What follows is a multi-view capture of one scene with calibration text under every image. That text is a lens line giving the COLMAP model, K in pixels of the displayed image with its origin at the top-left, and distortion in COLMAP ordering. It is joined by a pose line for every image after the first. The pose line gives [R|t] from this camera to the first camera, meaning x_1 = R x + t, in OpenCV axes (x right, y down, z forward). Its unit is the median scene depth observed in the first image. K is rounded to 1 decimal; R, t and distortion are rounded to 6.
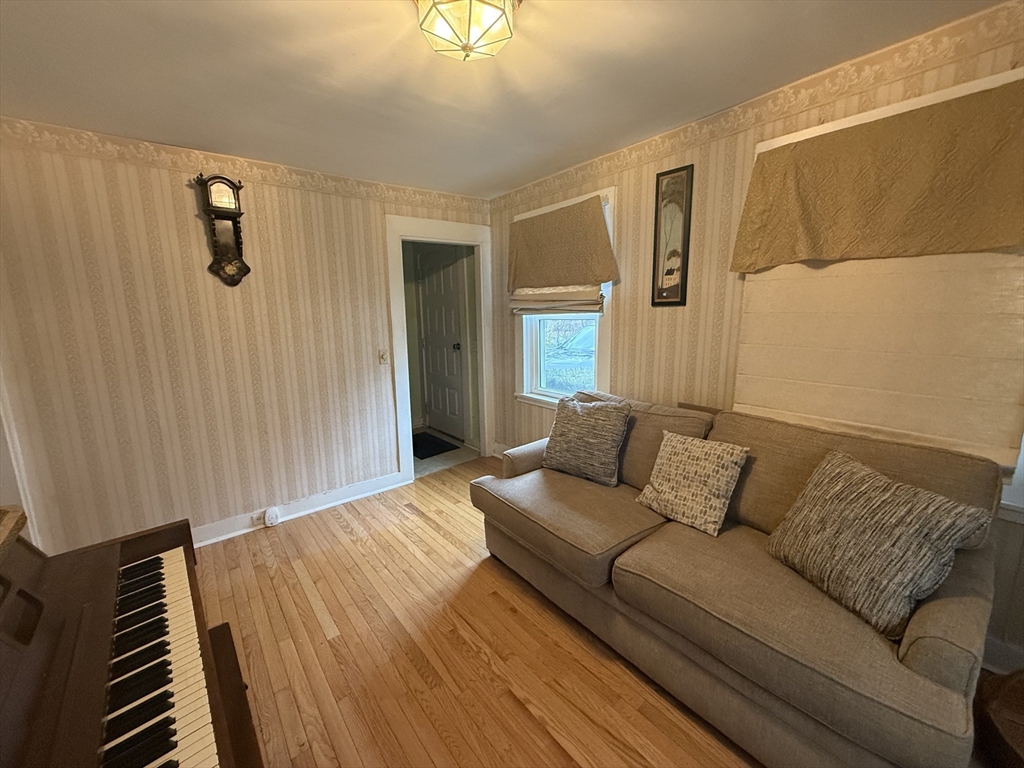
lens RADIAL K [[411.8, 0, 511.4], [0, 411.8, 385.2], [0, 0, 1]] dist [-0.001037, 0.000044]
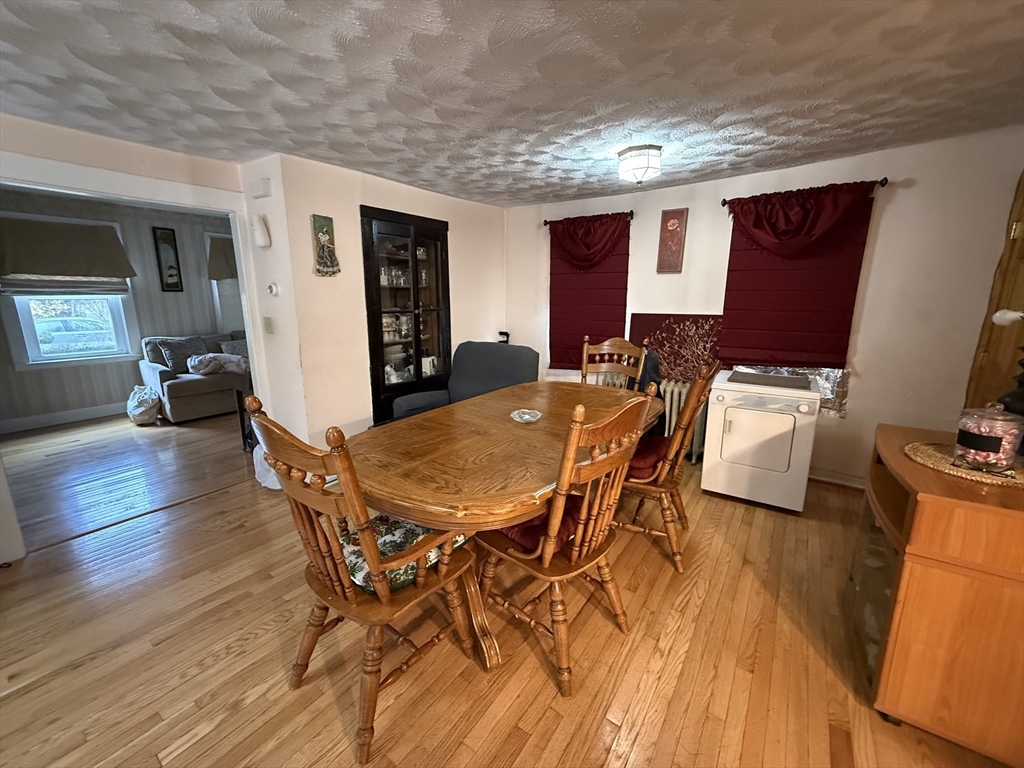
lens RADIAL K [[411.8, 0, 512.3], [0, 411.8, 385.9], [0, 0, 1]] dist [-0.001037, 0.000044]
pose [[0.479697, -0.160377, 0.862653, -0.630174], [0.137525, 0.984745, 0.106601, 0.274118], [-0.866590, 0.067500, 0.494435, -1.397340]]
